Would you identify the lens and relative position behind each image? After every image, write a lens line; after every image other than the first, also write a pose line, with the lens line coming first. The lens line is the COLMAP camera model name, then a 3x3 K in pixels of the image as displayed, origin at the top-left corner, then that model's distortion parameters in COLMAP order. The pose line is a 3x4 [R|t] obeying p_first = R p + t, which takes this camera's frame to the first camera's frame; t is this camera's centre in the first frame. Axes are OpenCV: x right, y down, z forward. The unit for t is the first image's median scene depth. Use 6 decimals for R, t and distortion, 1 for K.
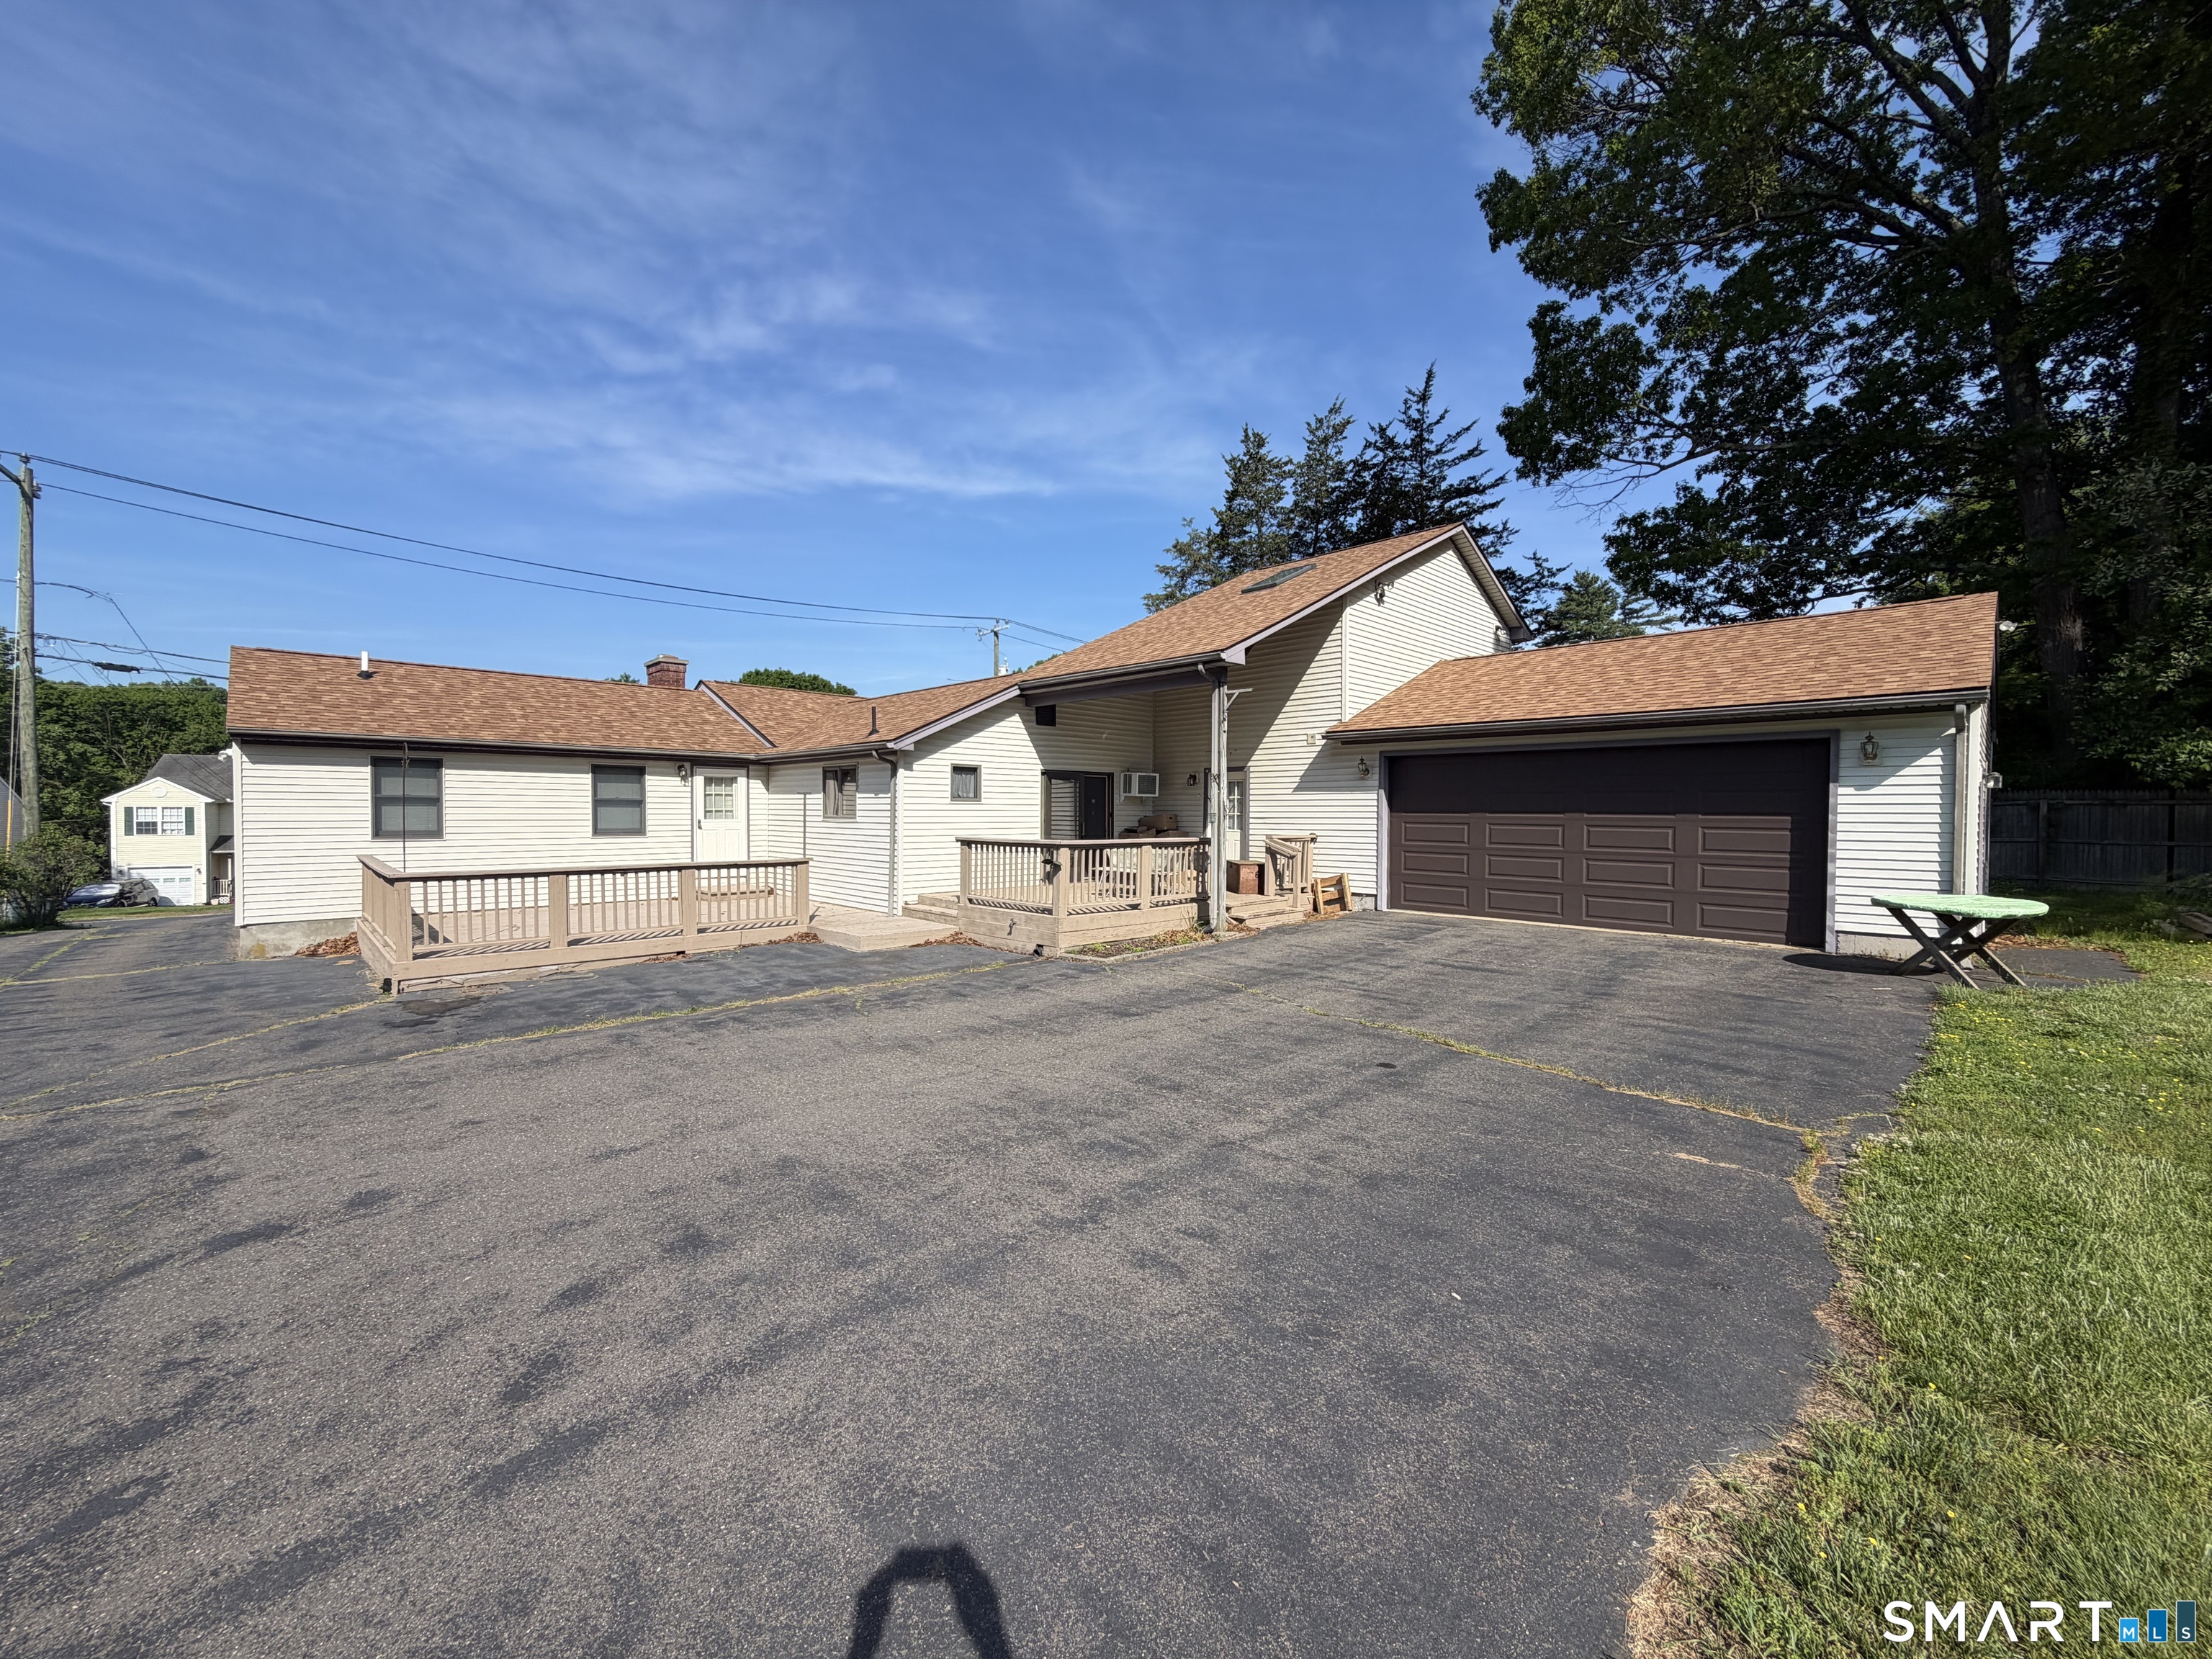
lens RADIAL K [[879.0, 0, 1106.0], [0, 879.0, 829.5], [0, 0, 1]] dist [-0.000286, 0.000164]
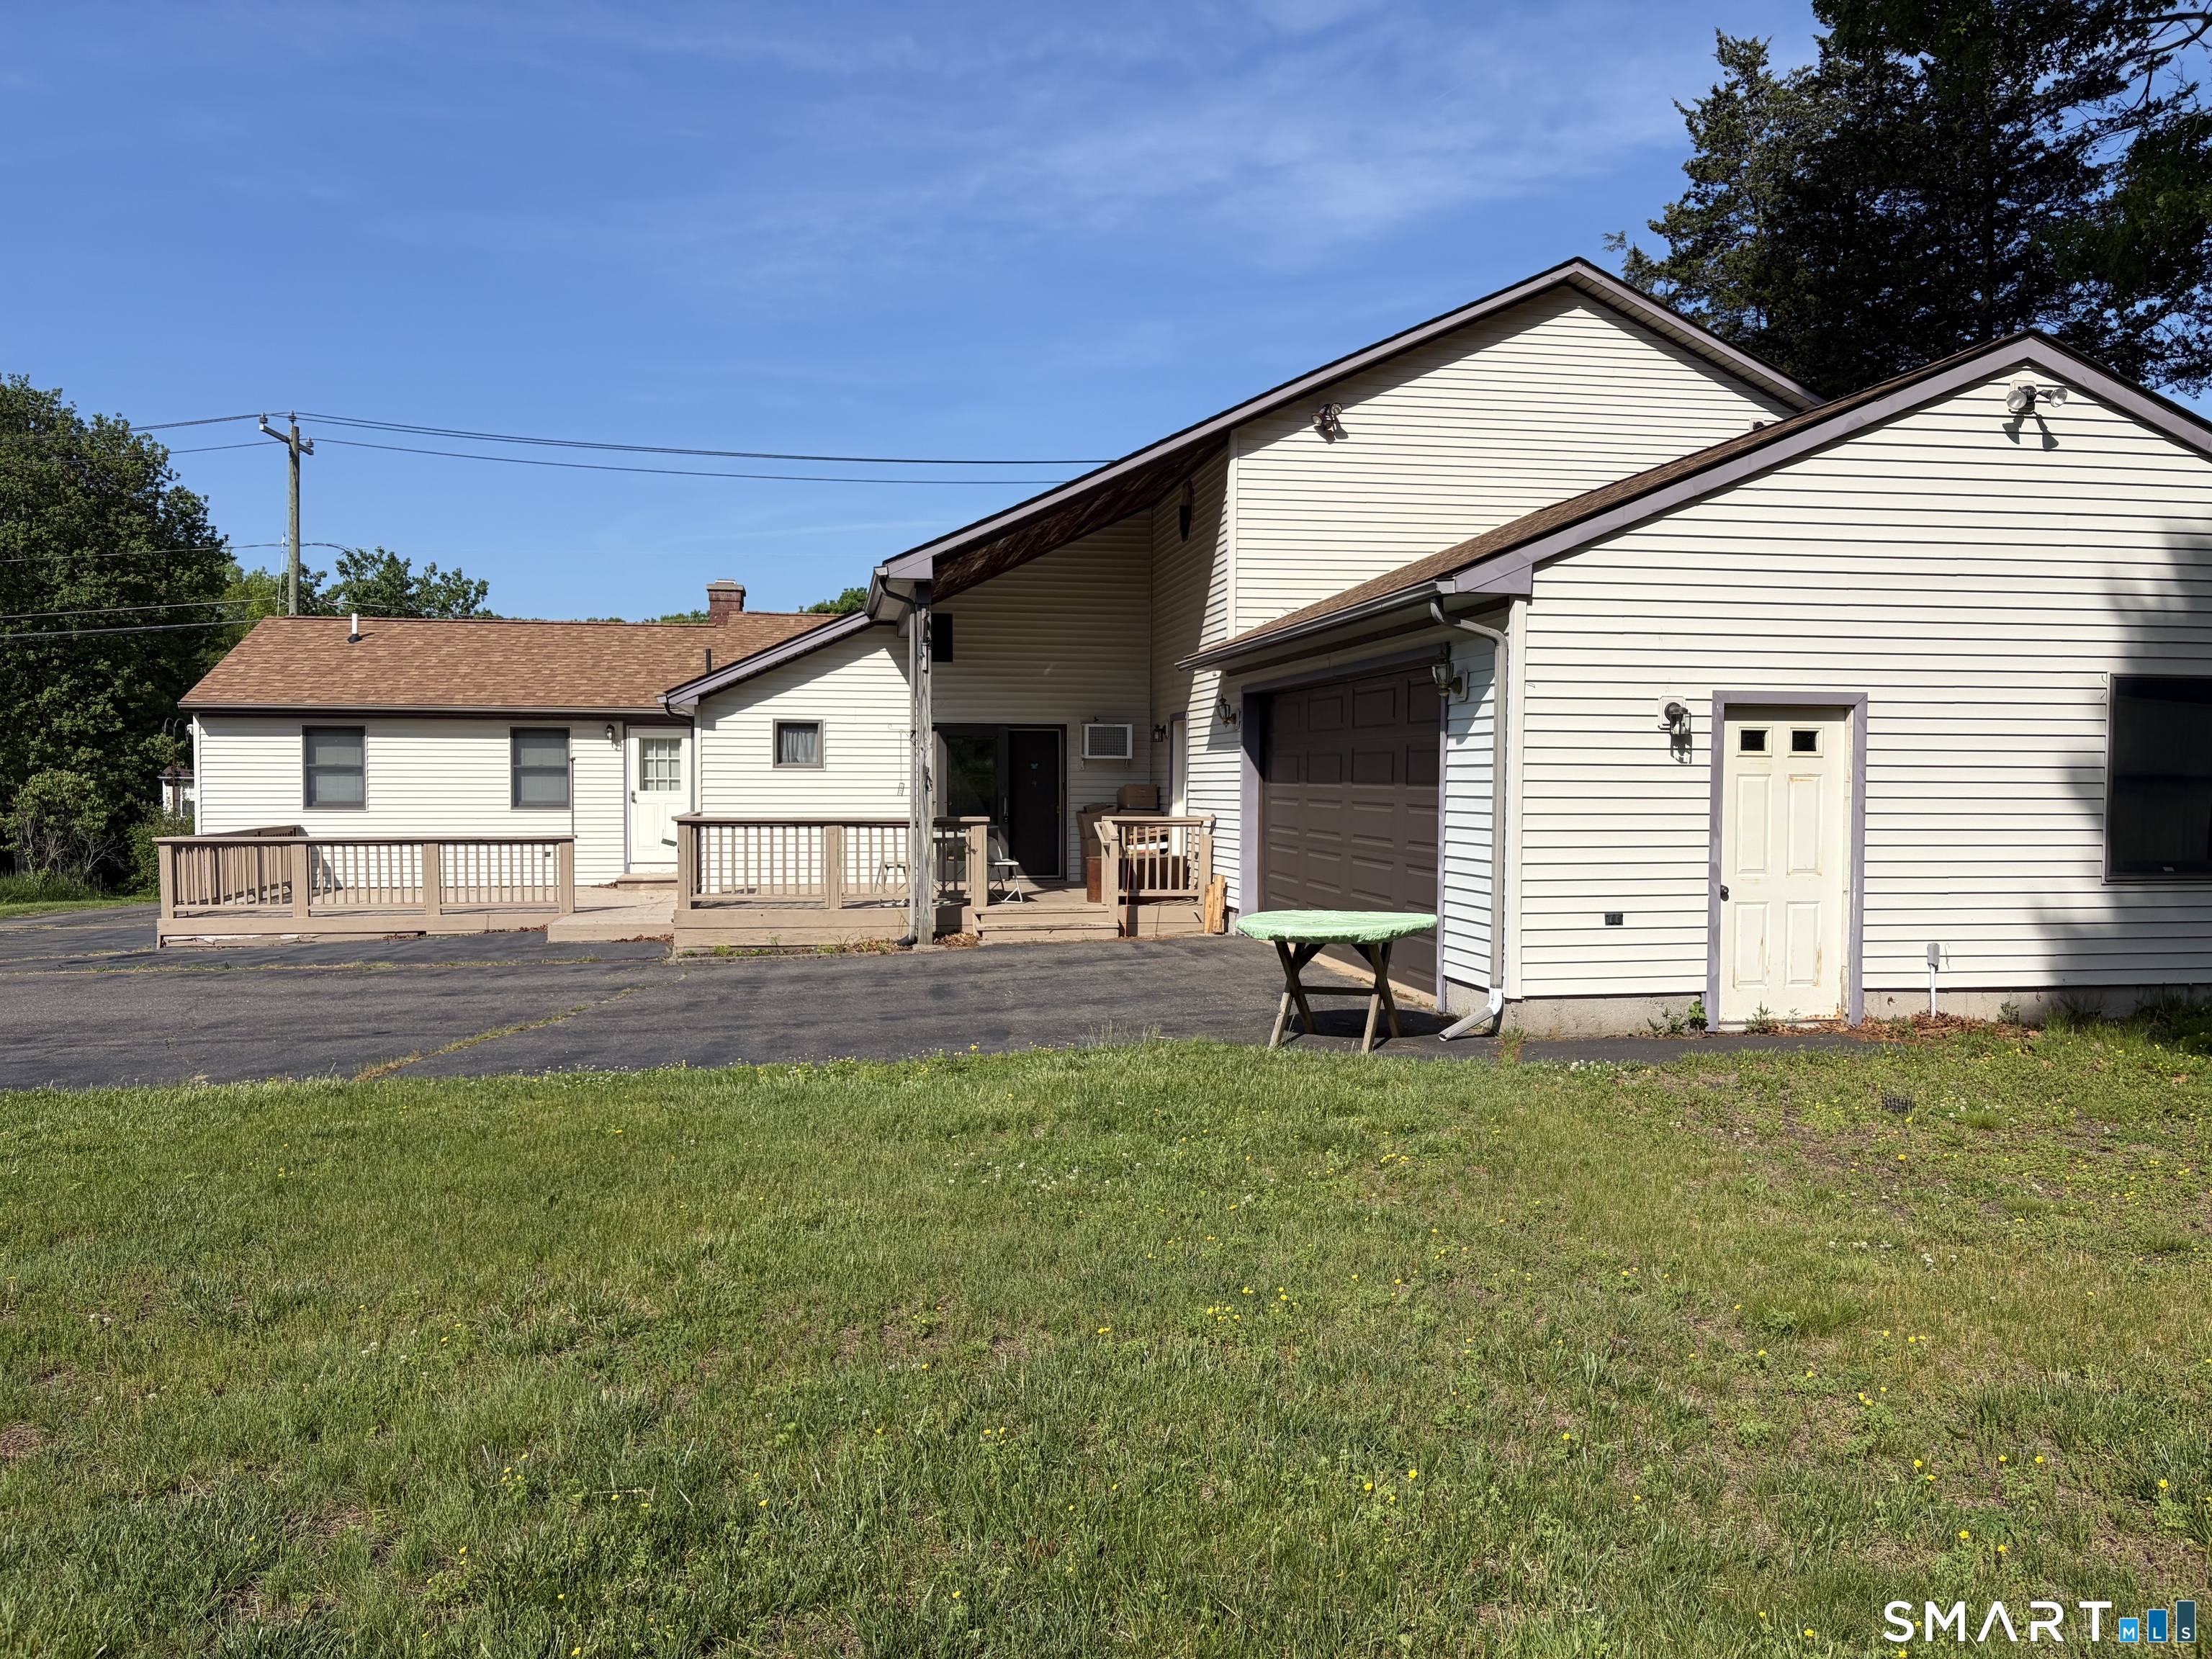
lens RADIAL K [[1652.3, 0, 1105.9], [0, 1652.3, 839.1], [0, 0, 1]] dist [0.113974, -0.172249]
pose [[0.827509, 0.017725, -0.561172, 0.875211], [-0.008327, 0.999779, 0.019298, 0.000267], [0.561391, -0.011296, 0.827474, -0.053364]]
